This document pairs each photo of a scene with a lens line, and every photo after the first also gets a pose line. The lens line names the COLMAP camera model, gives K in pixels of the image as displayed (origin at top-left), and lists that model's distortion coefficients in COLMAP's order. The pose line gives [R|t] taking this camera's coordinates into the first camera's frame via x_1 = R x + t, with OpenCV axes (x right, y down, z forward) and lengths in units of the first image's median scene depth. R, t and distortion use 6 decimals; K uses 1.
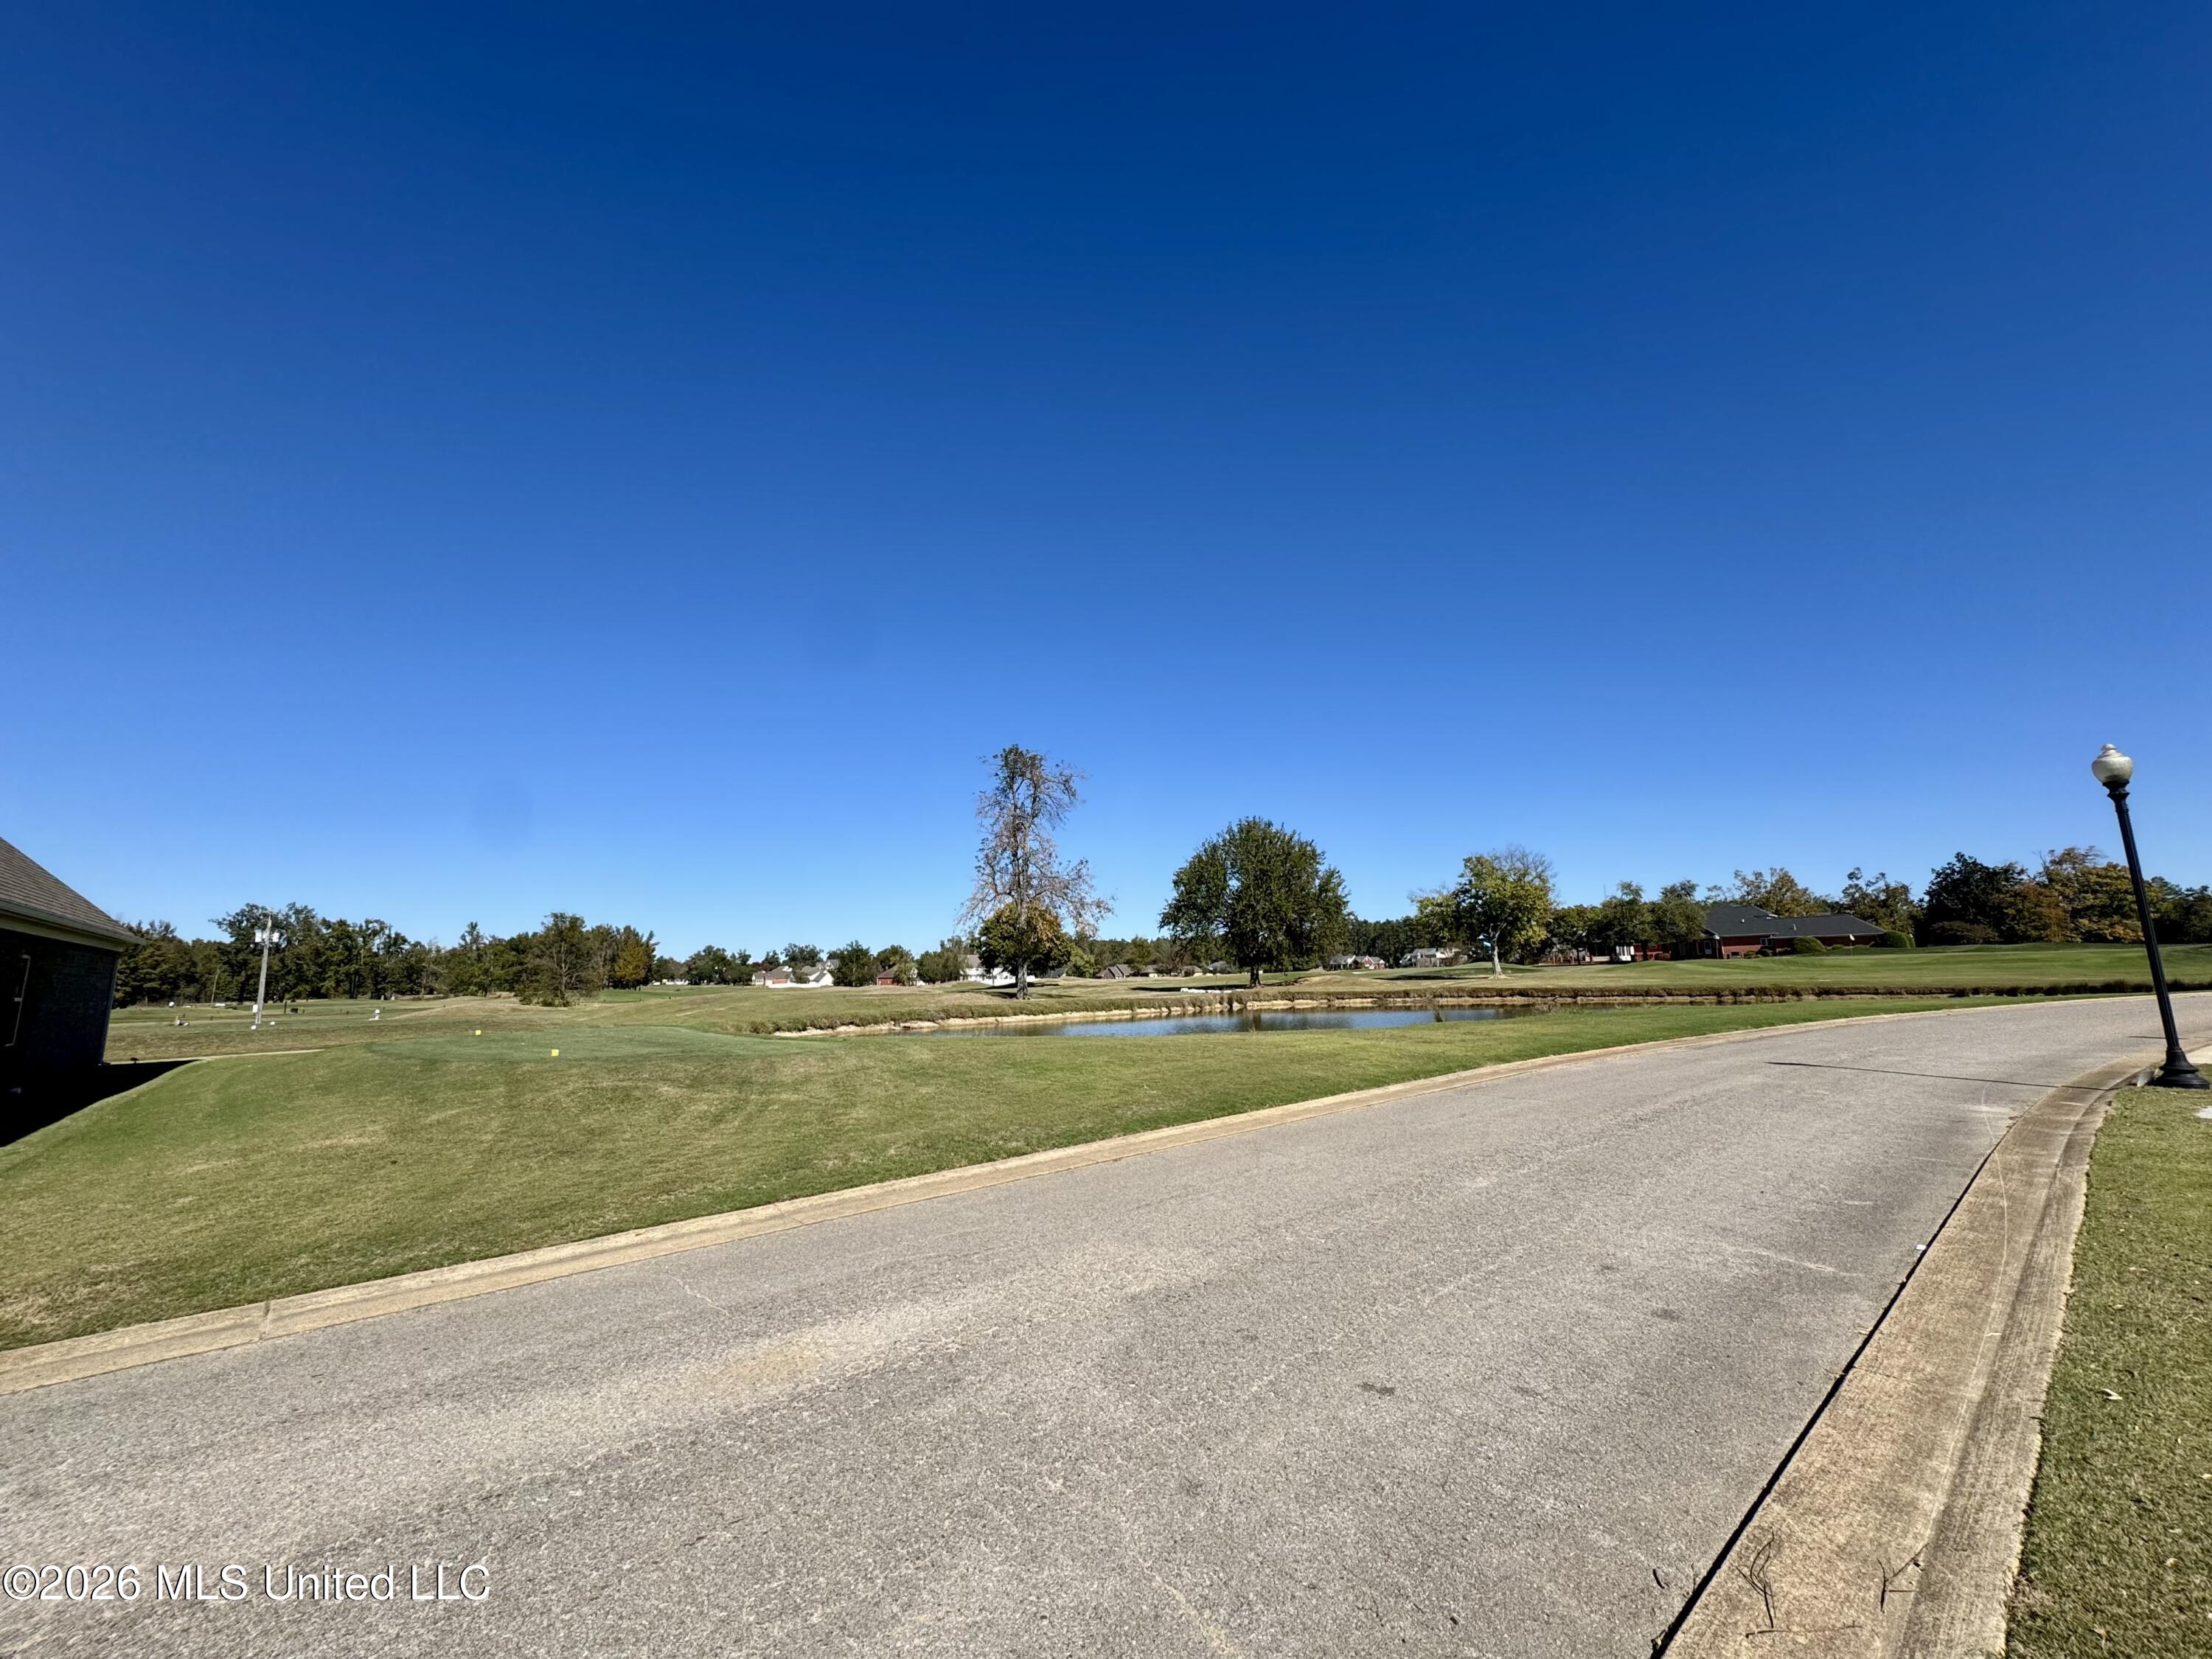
lens RADIAL K [[879.4, 0, 1108.9], [0, 879.4, 828.8], [0, 0, 1]] dist [-0.003276, -0.002422]
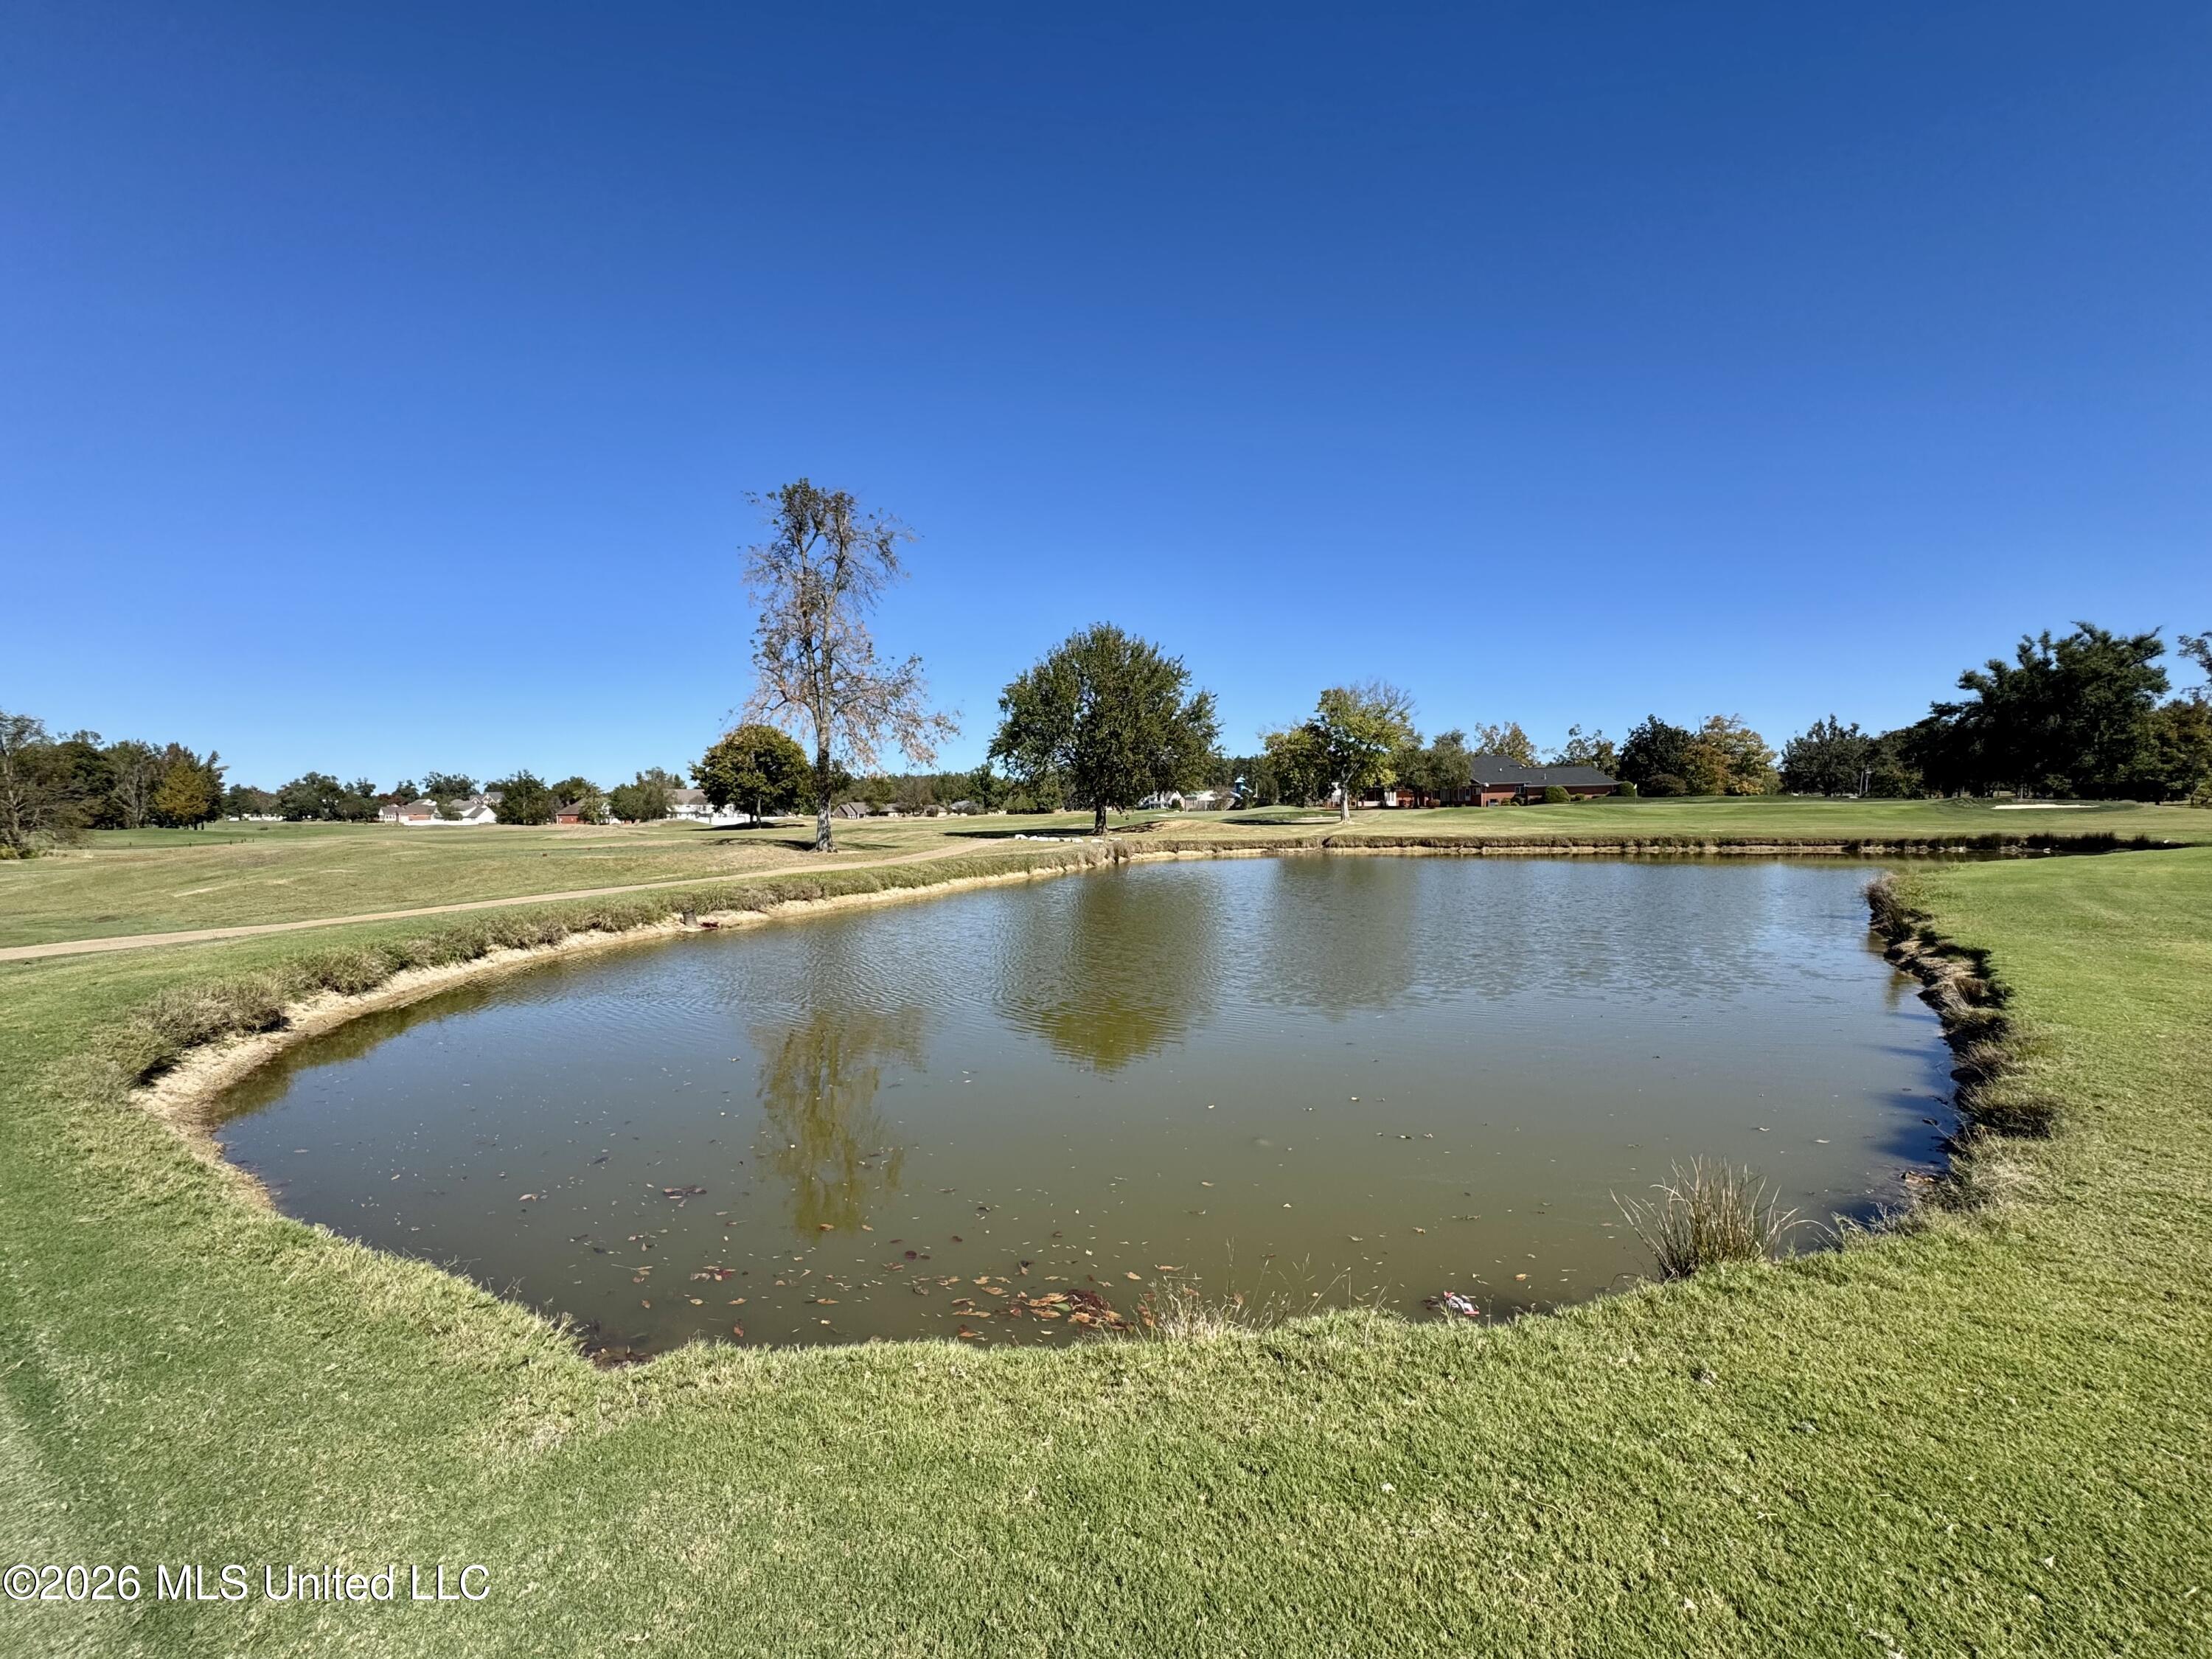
lens RADIAL K [[879.4, 0, 1107.8], [0, 879.4, 833.1], [0, 0, 1]] dist [-0.003276, -0.002422]
pose [[0.951986, 0.002191, 0.306135, -0.043585], [-0.058900, 0.982603, 0.176128, 0.018459], [-0.300423, -0.185703, 0.935553, 0.121769]]
